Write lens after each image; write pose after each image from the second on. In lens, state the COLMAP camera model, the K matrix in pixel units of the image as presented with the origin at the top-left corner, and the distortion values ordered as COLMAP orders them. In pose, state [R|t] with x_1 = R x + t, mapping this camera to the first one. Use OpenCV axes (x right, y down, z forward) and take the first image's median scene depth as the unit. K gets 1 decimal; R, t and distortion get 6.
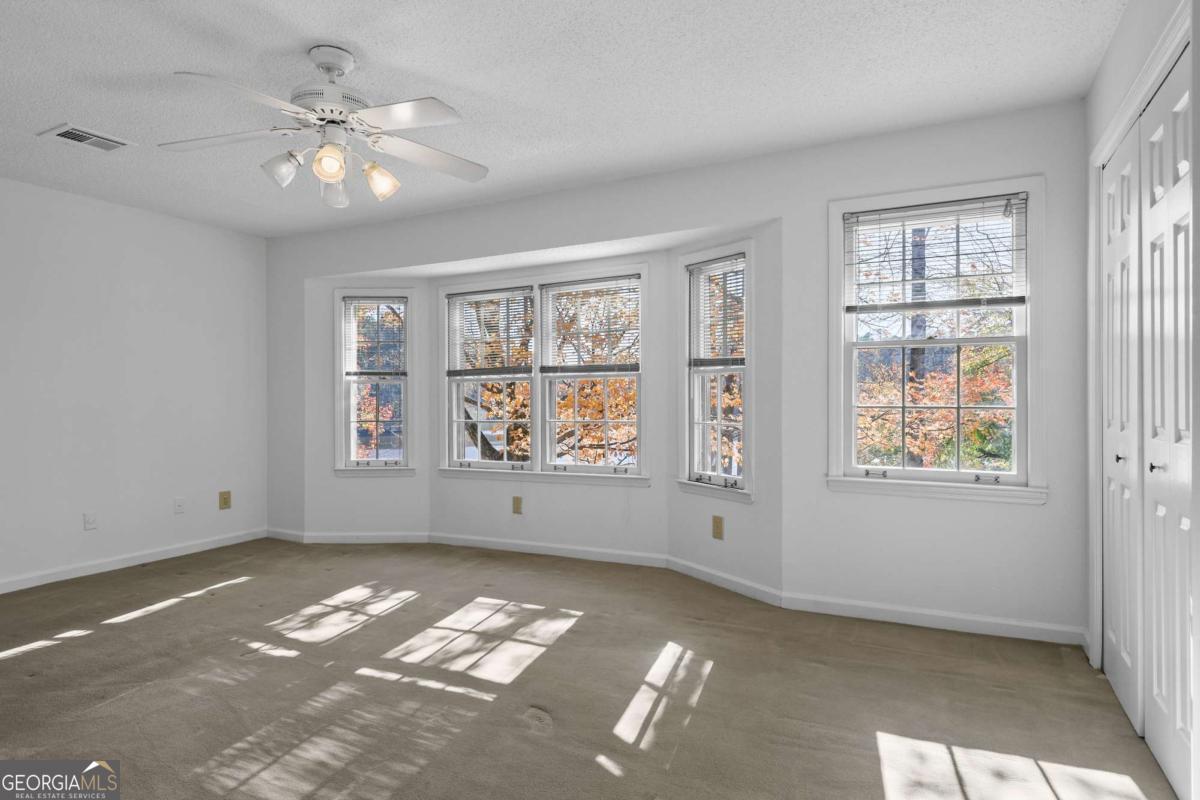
lens RADIAL K [[689.7, 0, 604.9], [0, 689.7, 405.1], [0, 0, 1]] dist [0.003439, 0.001591]
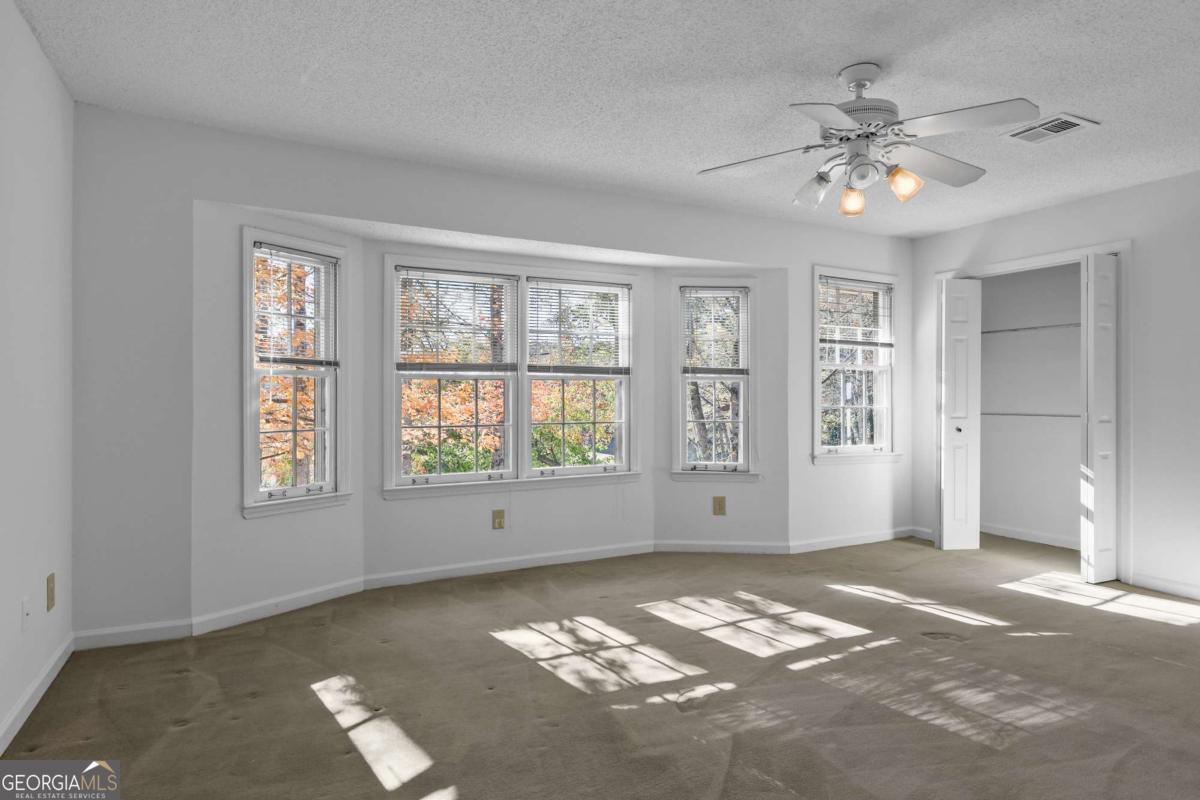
lens RADIAL K [[689.7, 0, 604.9], [0, 689.7, 405.1], [0, 0, 1]] dist [0.003439, 0.001591]
pose [[0.568070, 0.002284, 0.822977, -0.955860], [0.007106, 0.999945, -0.007679, 0.006955], [-0.822950, 0.010210, 0.568023, 0.467623]]
